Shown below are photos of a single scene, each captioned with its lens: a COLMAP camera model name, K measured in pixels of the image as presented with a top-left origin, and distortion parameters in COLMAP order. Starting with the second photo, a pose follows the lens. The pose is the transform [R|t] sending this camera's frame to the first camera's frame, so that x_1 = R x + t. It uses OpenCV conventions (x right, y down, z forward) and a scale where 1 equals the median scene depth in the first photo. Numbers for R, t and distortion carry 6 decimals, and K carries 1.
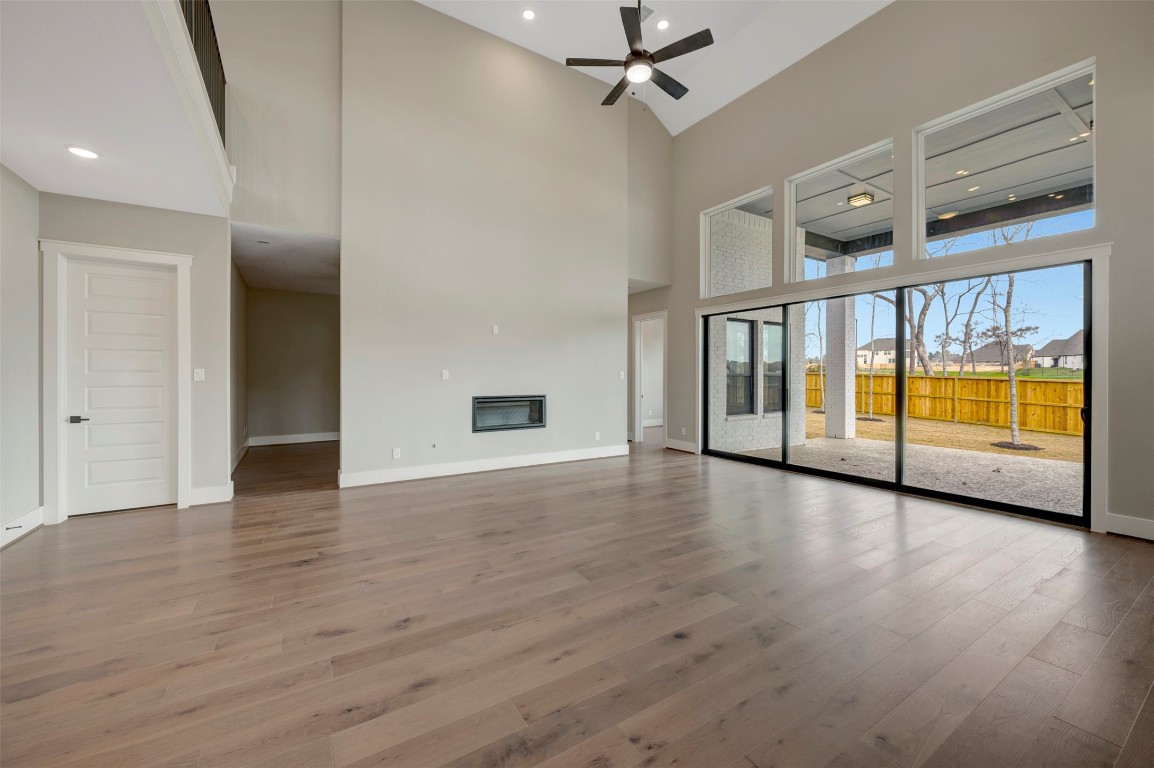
lens RADIAL K [[453.2, 0, 582.1], [0, 453.2, 375.5], [0, 0, 1]] dist [-0.000473, -0.000144]
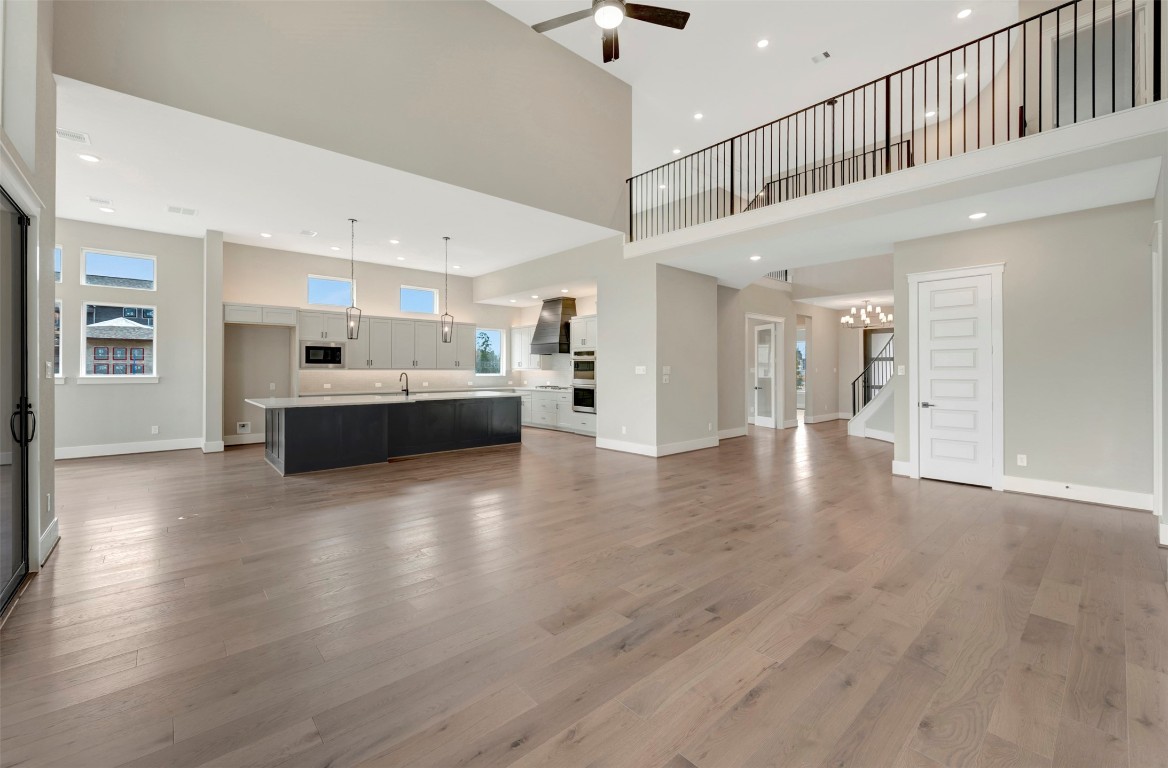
lens RADIAL K [[483.2, 0, 585.2], [0, 483.2, 378.4], [0, 0, 1]] dist [-0.000482, -0.000008]
pose [[-0.986945, 0.001708, -0.161046, 0.199825], [-0.001344, 0.999822, 0.018840, -0.003067], [0.161050, 0.018811, -0.986767, 1.206708]]
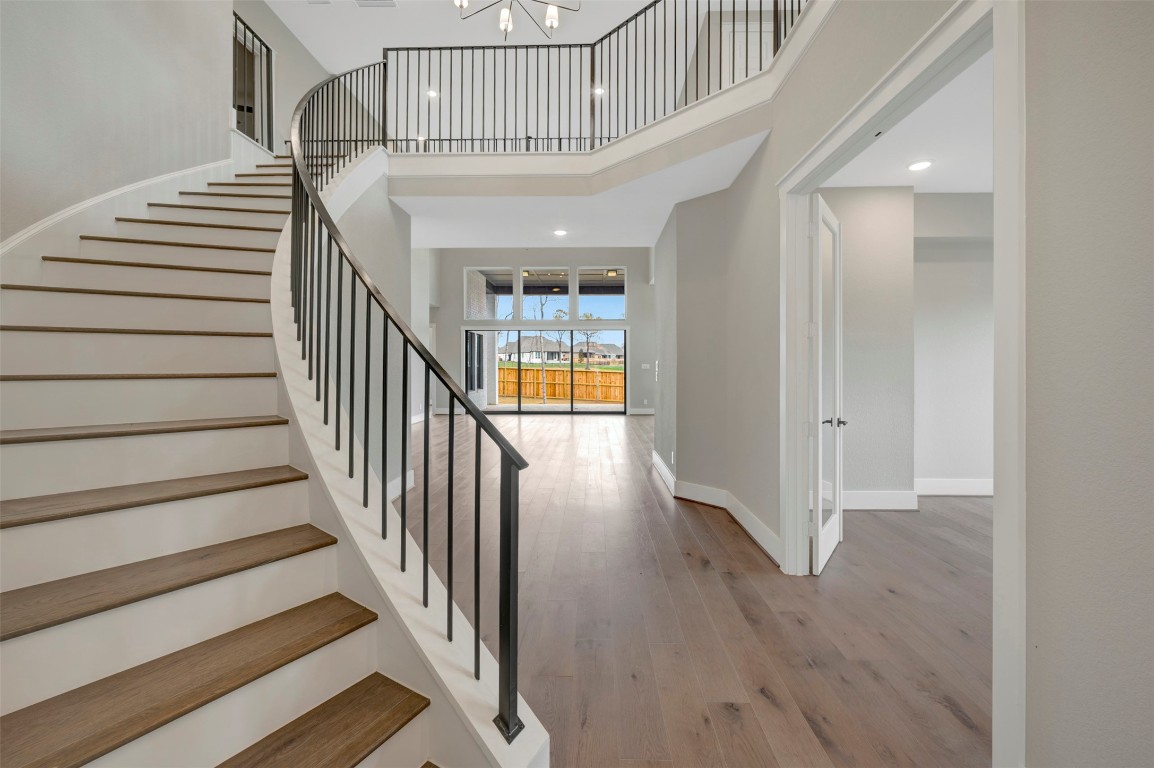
lens RADIAL K [[471.0, 0, 576.2], [0, 471.0, 366.2], [0, 0, 1]] dist [-0.002210, -0.000335]
pose [[0.567318, 0.000943, 0.823498, -1.100626], [-0.000303, 1.000000, -0.000937, 0.002282], [-0.823498, 0.000282, 0.567318, -0.357277]]
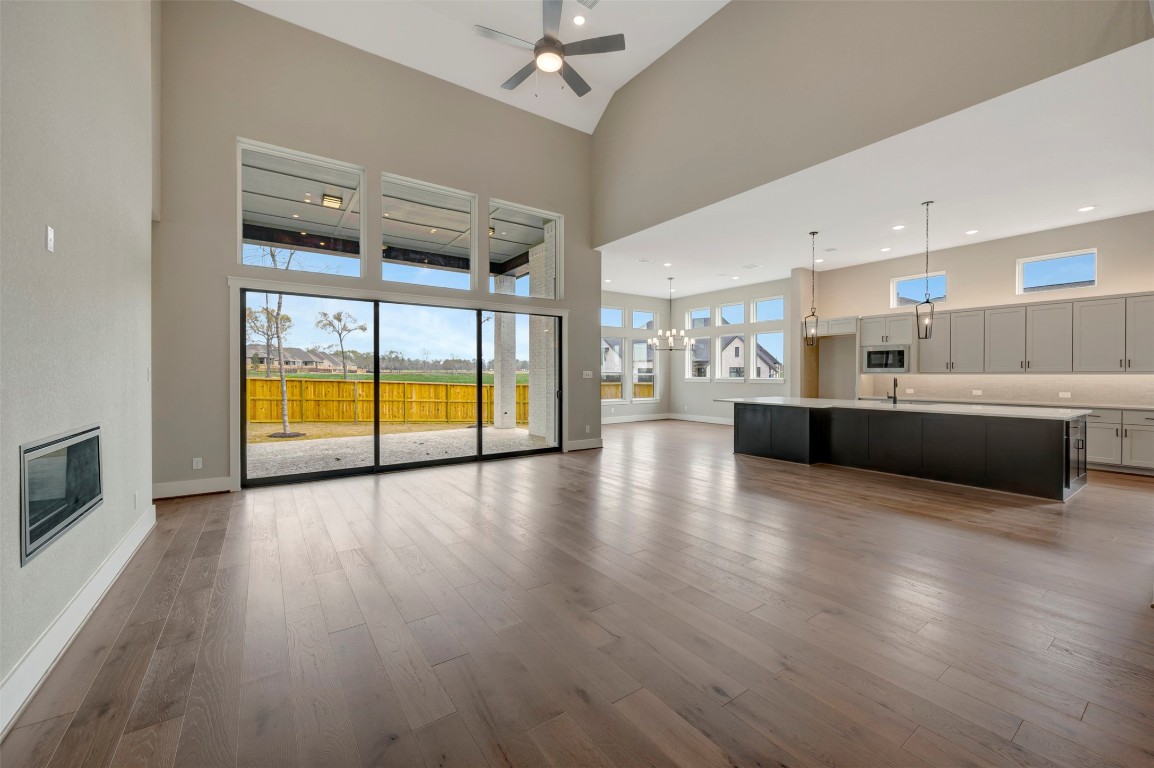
lens RADIAL K [[455.4, 0, 579.9], [0, 455.4, 371.7], [0, 0, 1]] dist [0.000064, -0.000405]
pose [[-0.046123, 0.005986, 0.998918, -0.544790], [0.001099, 0.999982, -0.005942, -0.000546], [-0.998935, 0.000824, -0.046129, 0.625873]]
